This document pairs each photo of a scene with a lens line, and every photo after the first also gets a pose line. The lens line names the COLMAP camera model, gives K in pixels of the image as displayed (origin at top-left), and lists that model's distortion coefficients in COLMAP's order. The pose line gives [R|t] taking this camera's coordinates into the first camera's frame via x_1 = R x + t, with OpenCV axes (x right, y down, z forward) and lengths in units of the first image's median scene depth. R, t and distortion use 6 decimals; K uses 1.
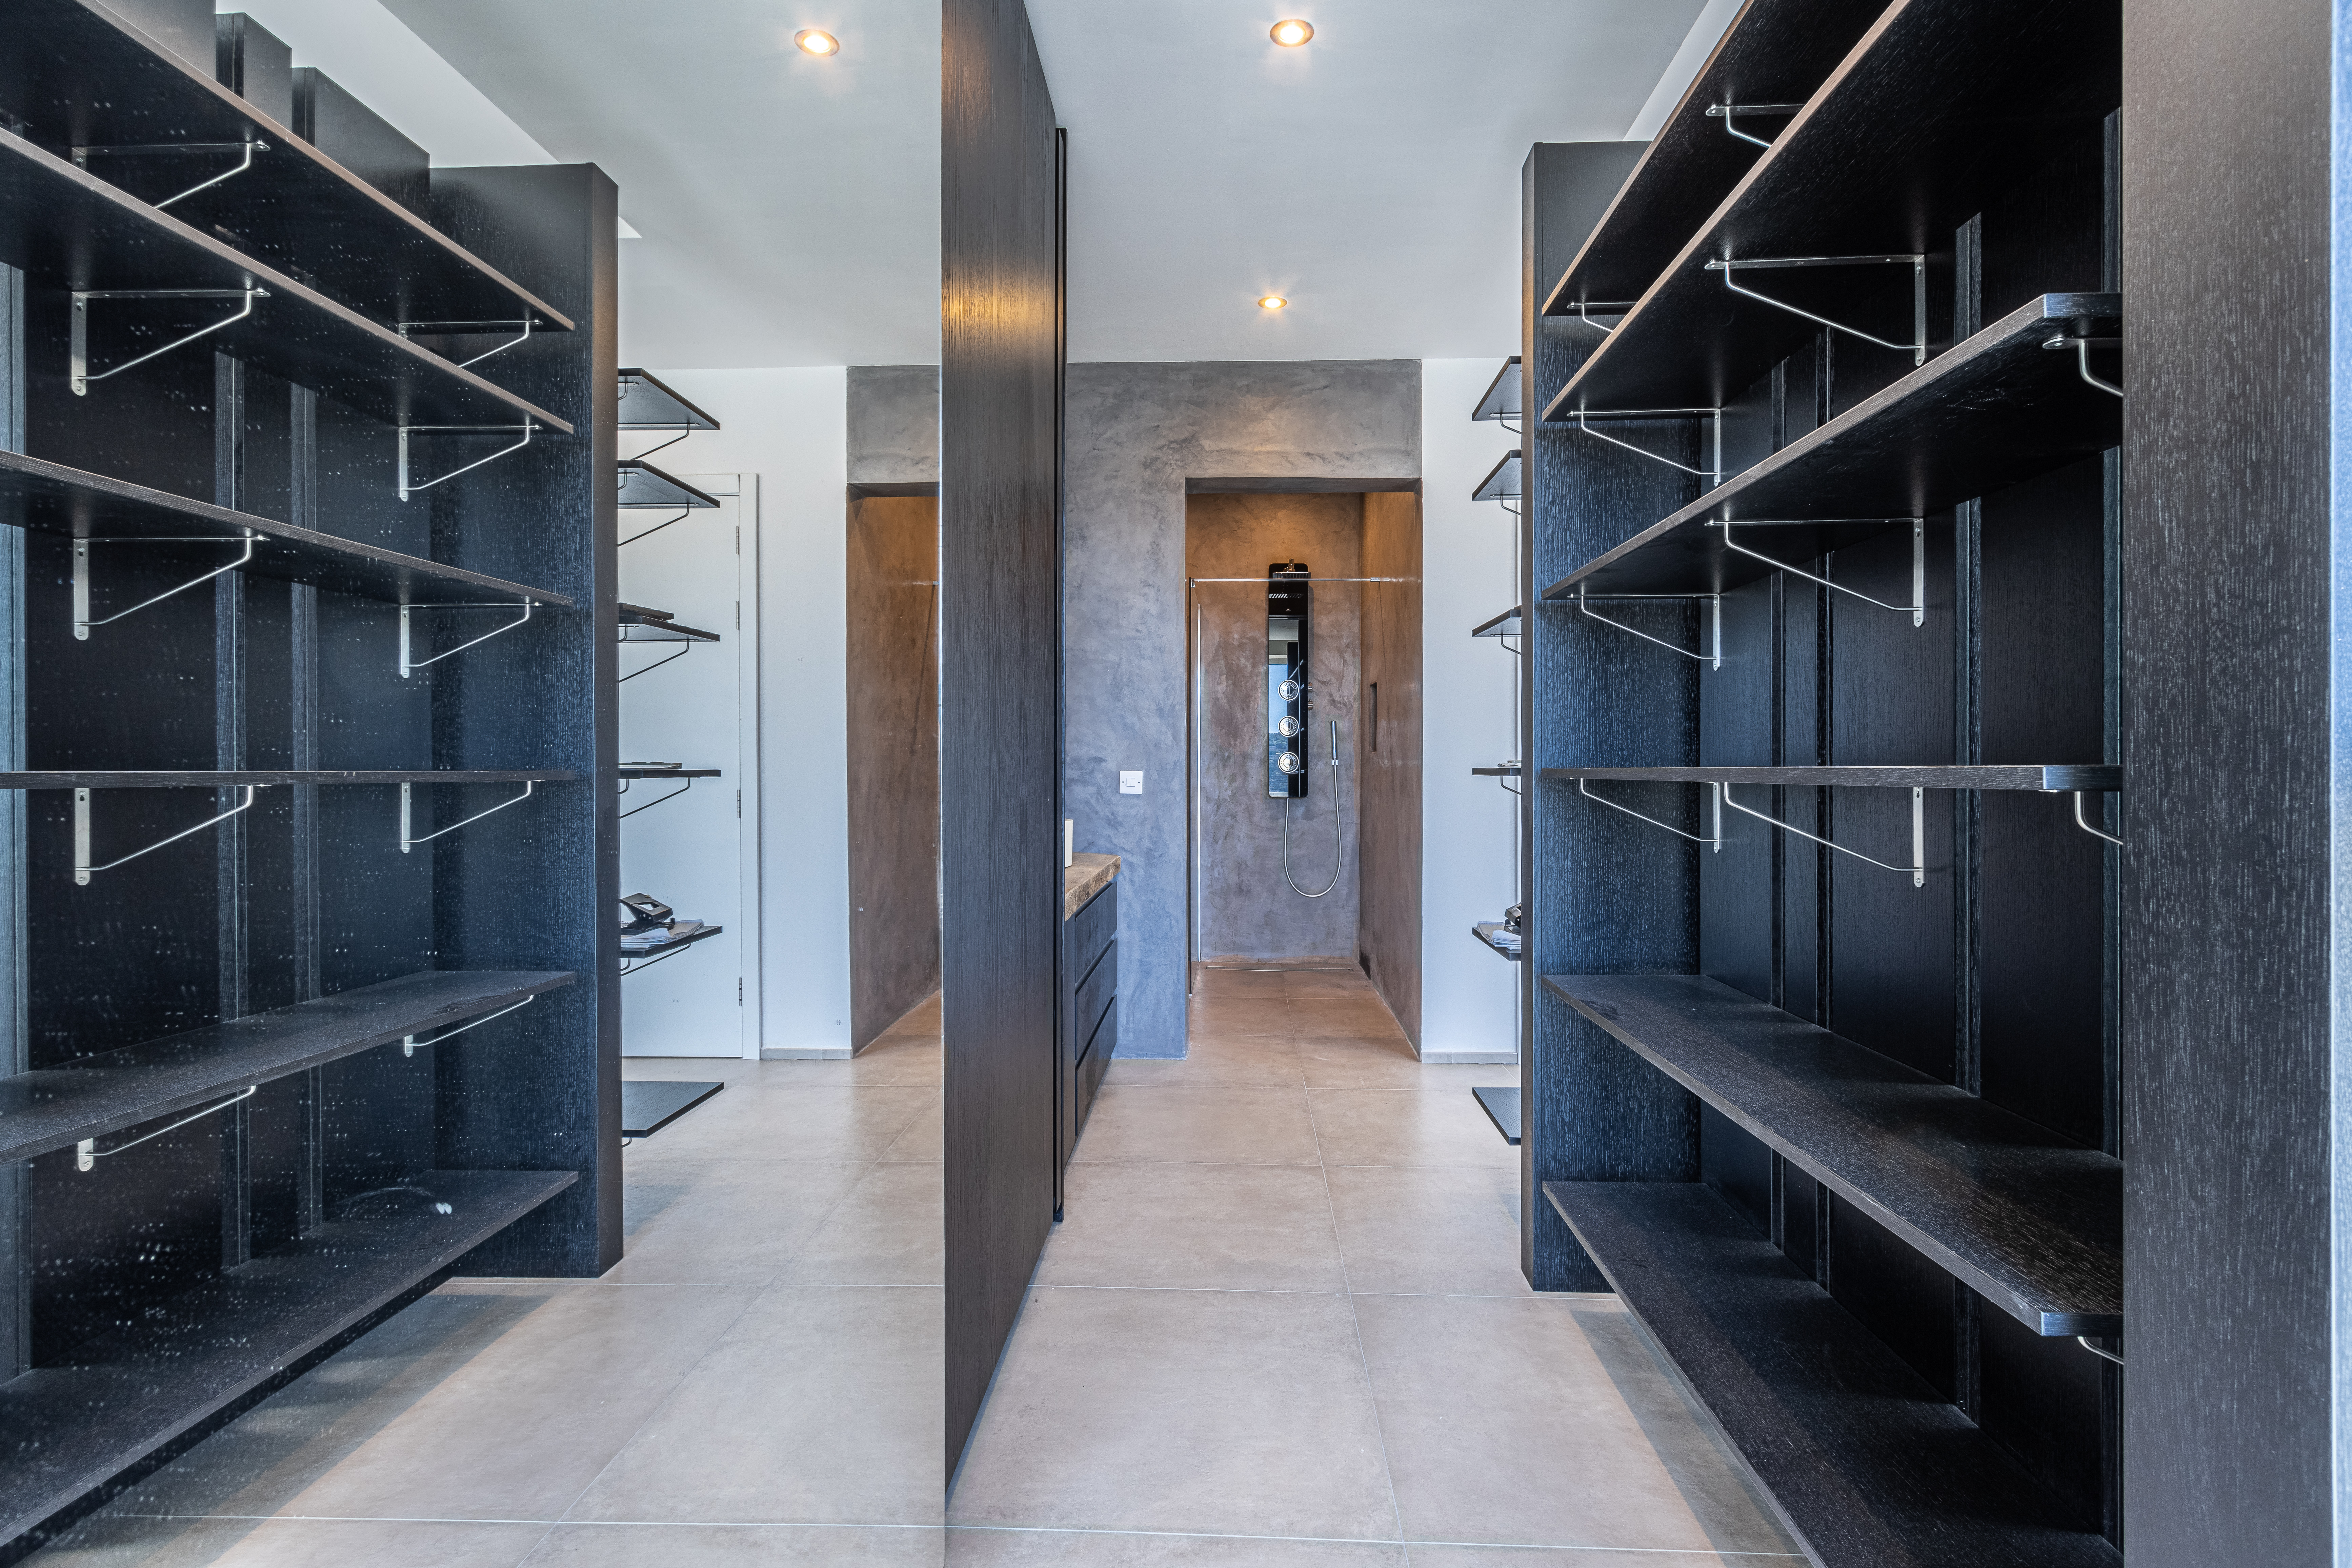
lens RADIAL K [[1139.0, 0, 1166.2], [0, 1139.0, 761.3], [0, 0, 1]] dist [0.008669, 0.000006]
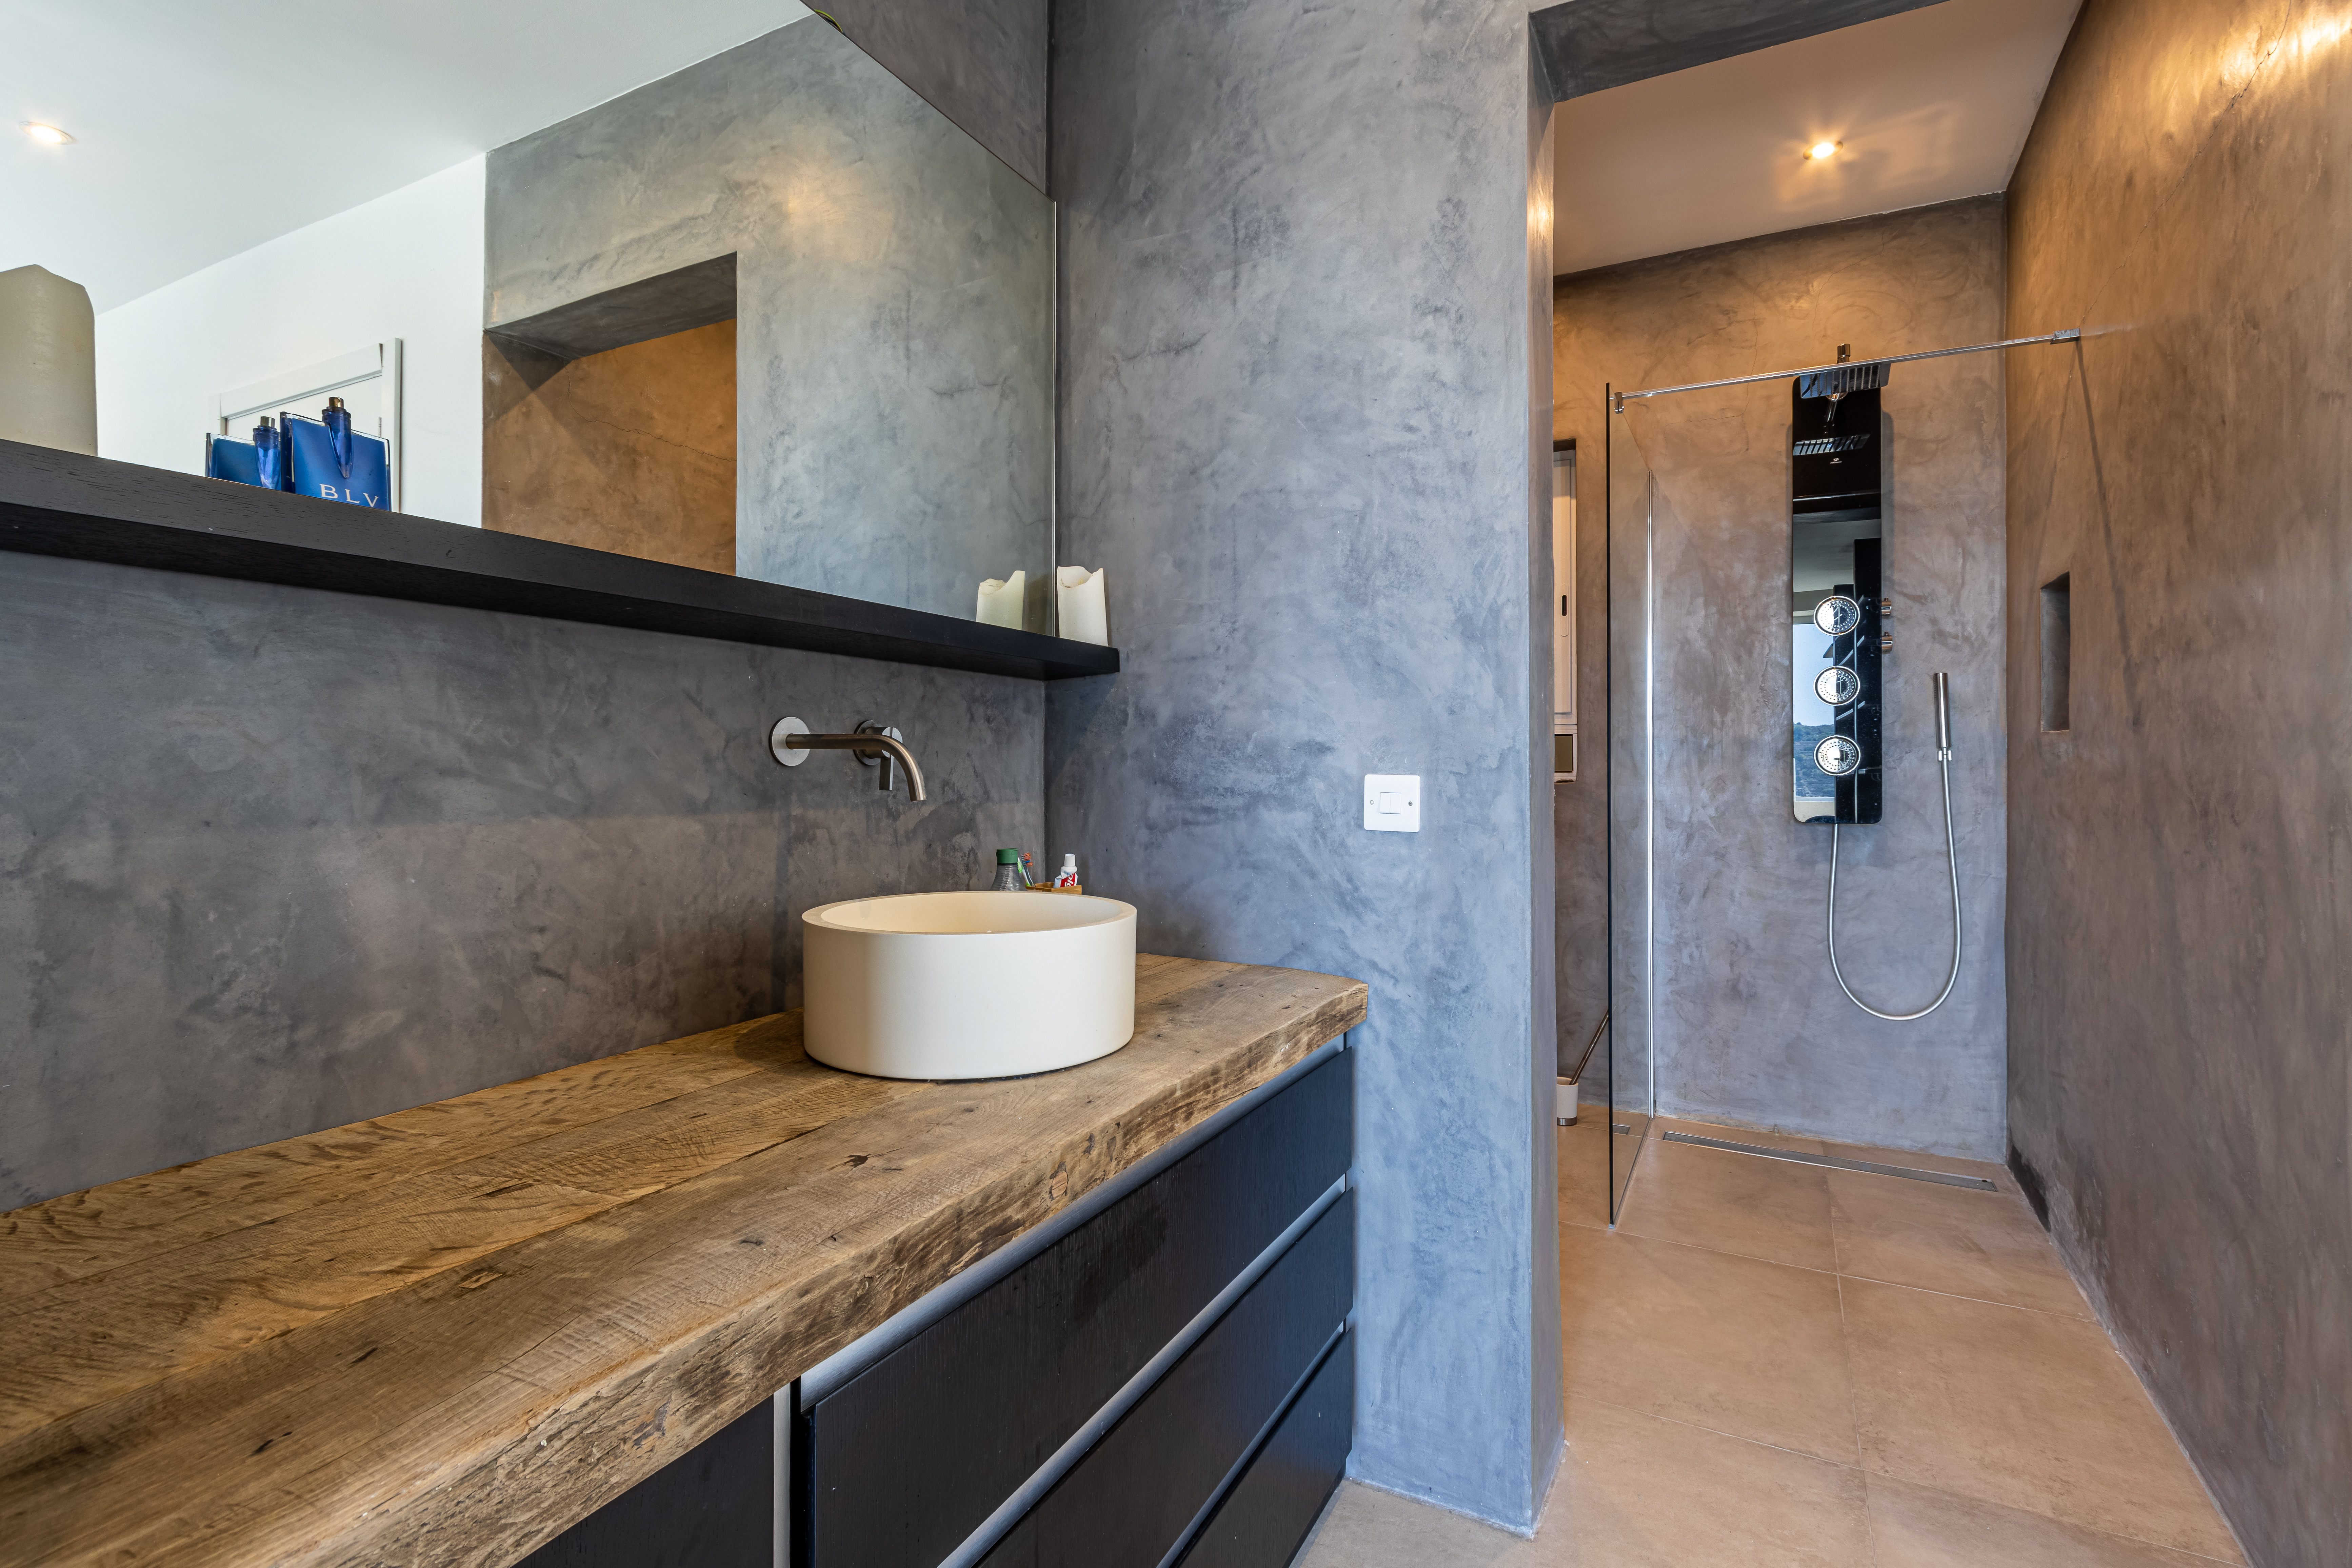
lens RADIAL K [[1139.0, 0, 1166.2], [0, 1139.0, 761.3], [0, 0, 1]] dist [0.008669, 0.000006]
pose [[0.912120, -0.003972, -0.409904, 0.043734], [0.004547, 0.999990, 0.000427, 0.002248], [0.409898, -0.002254, 0.912128, 0.419621]]
